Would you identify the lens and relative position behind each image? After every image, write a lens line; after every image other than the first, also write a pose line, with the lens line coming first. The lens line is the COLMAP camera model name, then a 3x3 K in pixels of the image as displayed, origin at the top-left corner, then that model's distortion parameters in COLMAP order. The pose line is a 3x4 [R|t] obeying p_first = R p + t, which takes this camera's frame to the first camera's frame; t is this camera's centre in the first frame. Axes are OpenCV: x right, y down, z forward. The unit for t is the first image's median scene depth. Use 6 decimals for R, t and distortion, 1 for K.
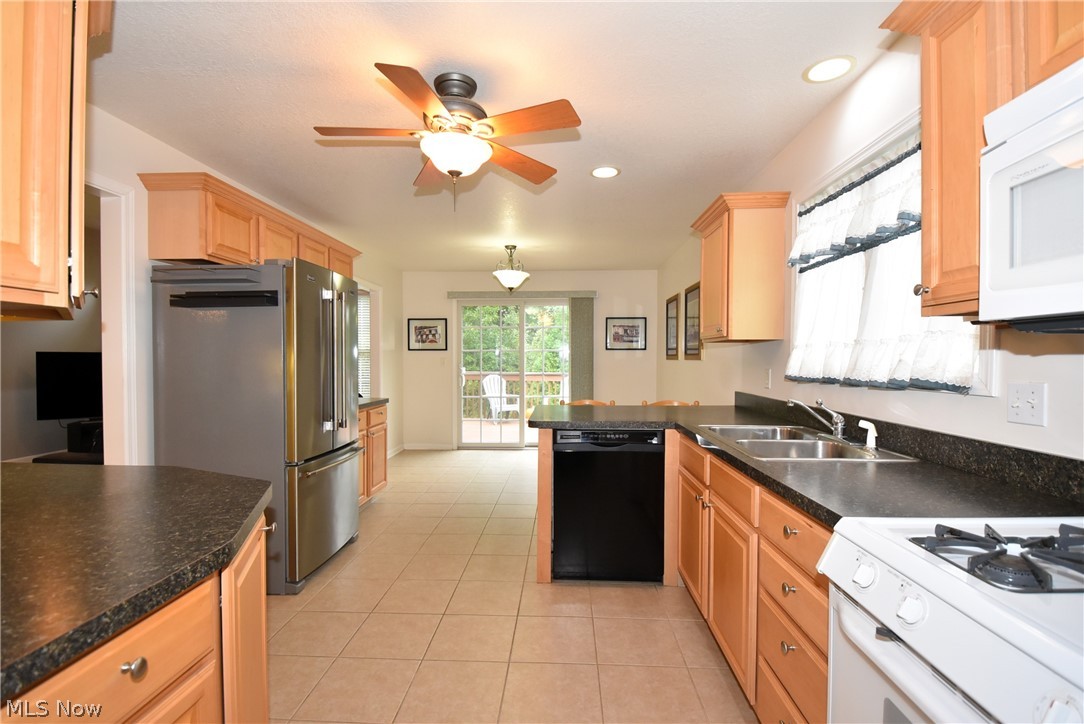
lens RADIAL K [[497.5, 0, 541.0], [0, 497.5, 362.2], [0, 0, 1]] dist [-0.003137, -0.000675]
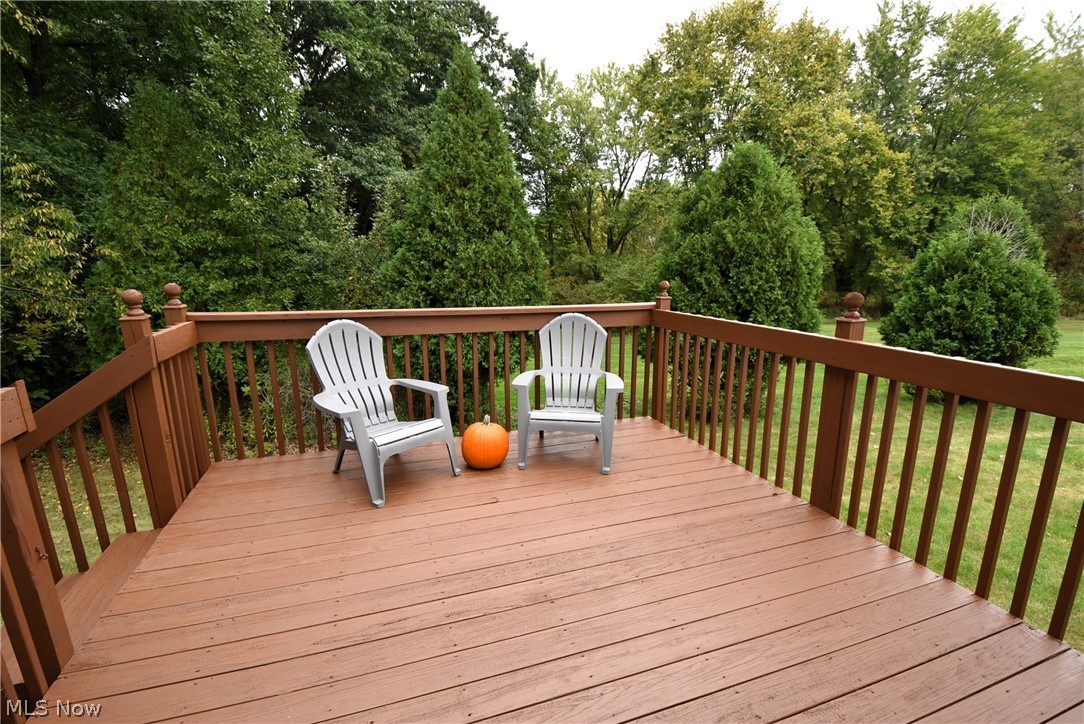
lens RADIAL K [[497.5, 0, 544.5], [0, 497.5, 368.5], [0, 0, 1]] dist [-0.003137, -0.000675]
pose [[0.927621, -0.080986, 0.364638, -0.055413], [0.004160, 0.978392, 0.206718, -0.005422], [-0.373500, -0.190239, 0.907913, 0.397426]]
